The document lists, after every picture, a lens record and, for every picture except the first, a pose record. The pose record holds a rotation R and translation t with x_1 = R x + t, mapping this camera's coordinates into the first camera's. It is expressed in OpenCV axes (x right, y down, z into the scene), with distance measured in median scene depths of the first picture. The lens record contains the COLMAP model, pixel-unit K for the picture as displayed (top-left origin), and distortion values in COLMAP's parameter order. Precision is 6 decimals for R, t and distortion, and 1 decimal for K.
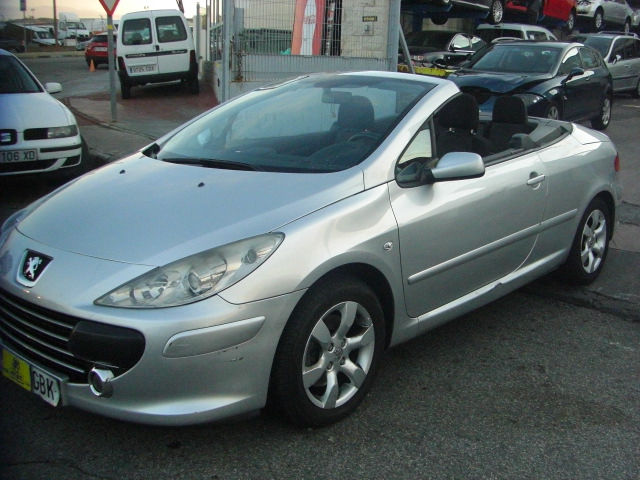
lens RADIAL K [[742.7, 0, 389.7], [0, 742.7, 240.6], [0, 0, 1]] dist [-0.176222, 0.080568]
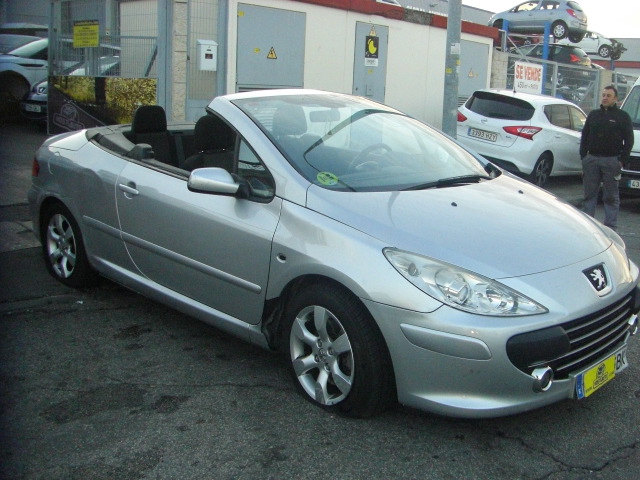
lens RADIAL K [[742.7, 0, 389.7], [0, 742.7, 240.6], [0, 0, 1]] dist [-0.176222, 0.080568]
pose [[0.042177, -0.246911, 0.968120, -1.354169], [0.196035, 0.952192, 0.234309, -0.300190], [-0.979690, 0.179903, 0.088563, 0.999535]]
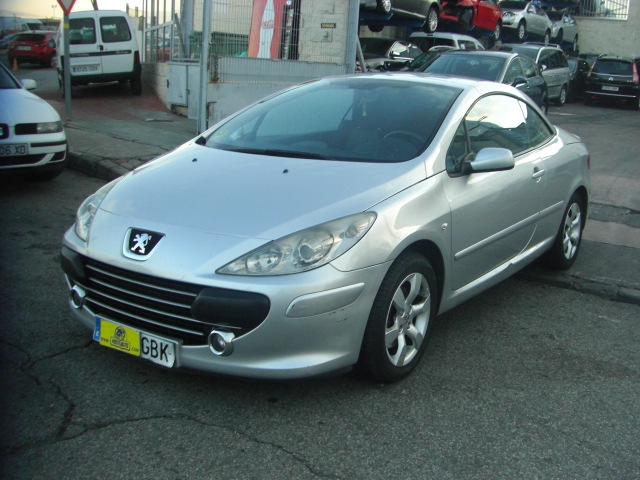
lens RADIAL K [[742.7, 0, 389.7], [0, 742.7, 240.6], [0, 0, 1]] dist [-0.176222, 0.080568]
pose [[0.991815, -0.001480, 0.127676, -0.217510], [0.002428, 0.999971, -0.007269, 0.035035], [-0.127661, 0.007520, 0.991789, -0.134068]]
